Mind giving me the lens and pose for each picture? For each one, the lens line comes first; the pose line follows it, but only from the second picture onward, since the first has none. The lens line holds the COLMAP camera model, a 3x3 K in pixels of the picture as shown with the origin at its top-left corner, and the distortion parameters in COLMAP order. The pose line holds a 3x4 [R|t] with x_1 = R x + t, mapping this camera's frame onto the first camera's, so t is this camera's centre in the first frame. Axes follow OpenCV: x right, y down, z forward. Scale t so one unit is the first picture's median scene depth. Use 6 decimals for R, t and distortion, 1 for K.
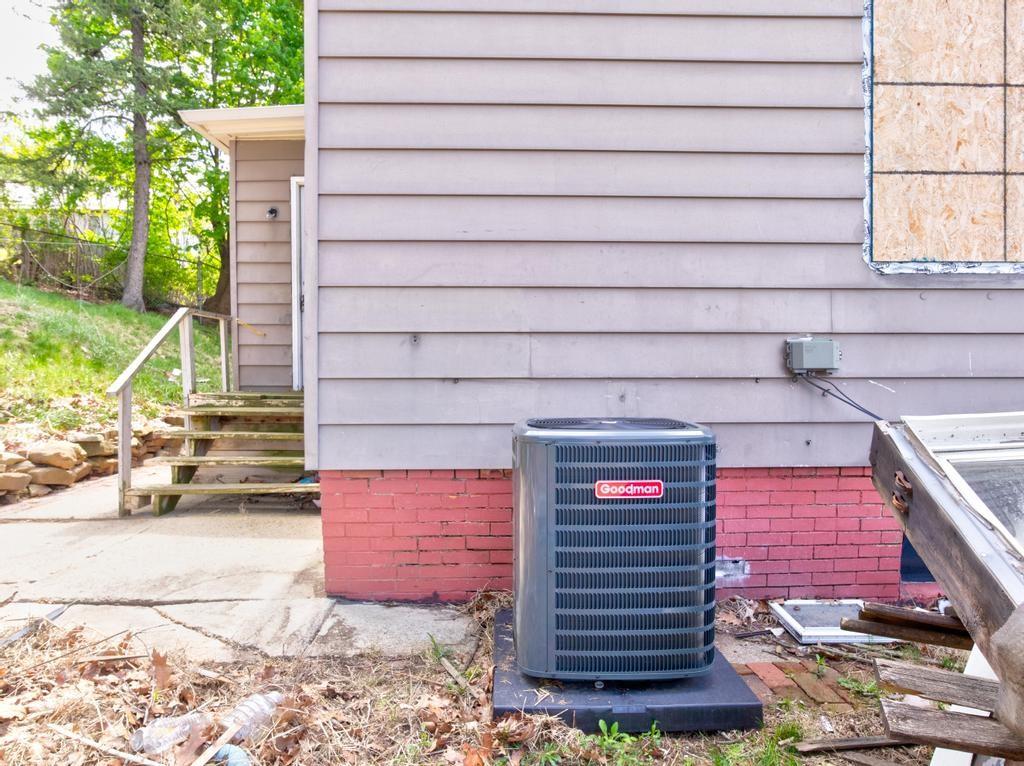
lens RADIAL K [[655.2, 0, 512.0], [0, 655.2, 383.0], [0, 0, 1]] dist [-0.032910, 0.008550]
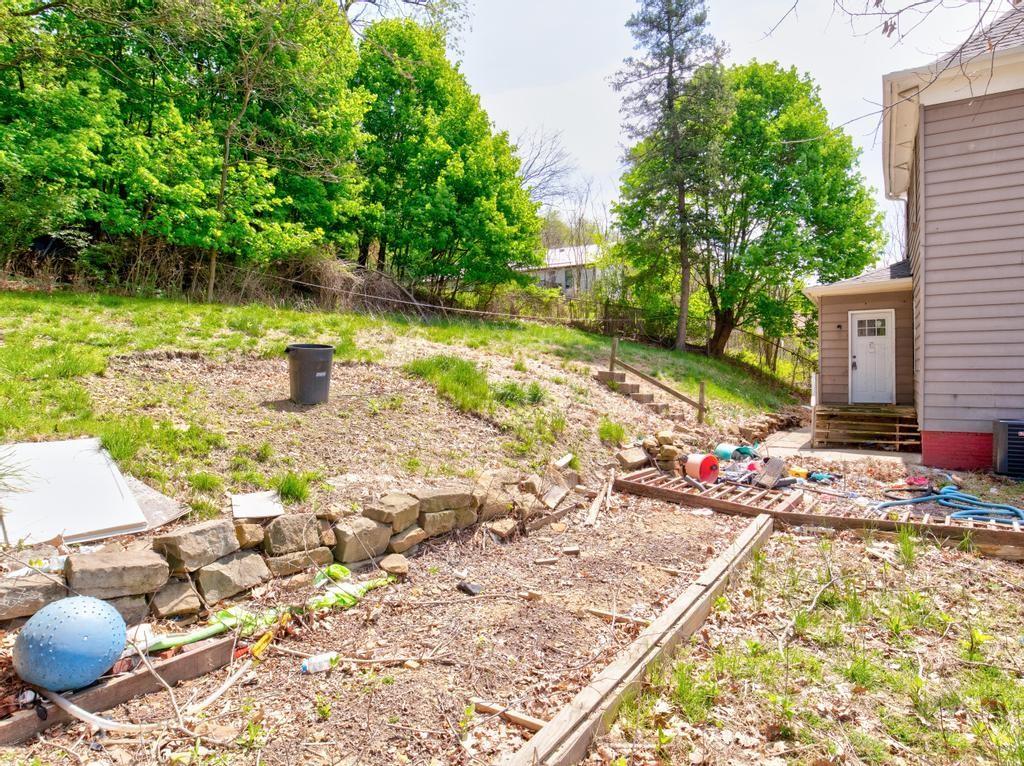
lens RADIAL K [[604.2, 0, 512.0], [0, 604.2, 383.0], [0, 0, 1]] dist [-0.051502, 0.032911]
pose [[0.838391, 0.008798, -0.544998, -0.417245], [-0.011593, 0.999931, -0.001691, -0.105460], [0.544946, 0.007736, 0.838436, -3.120740]]
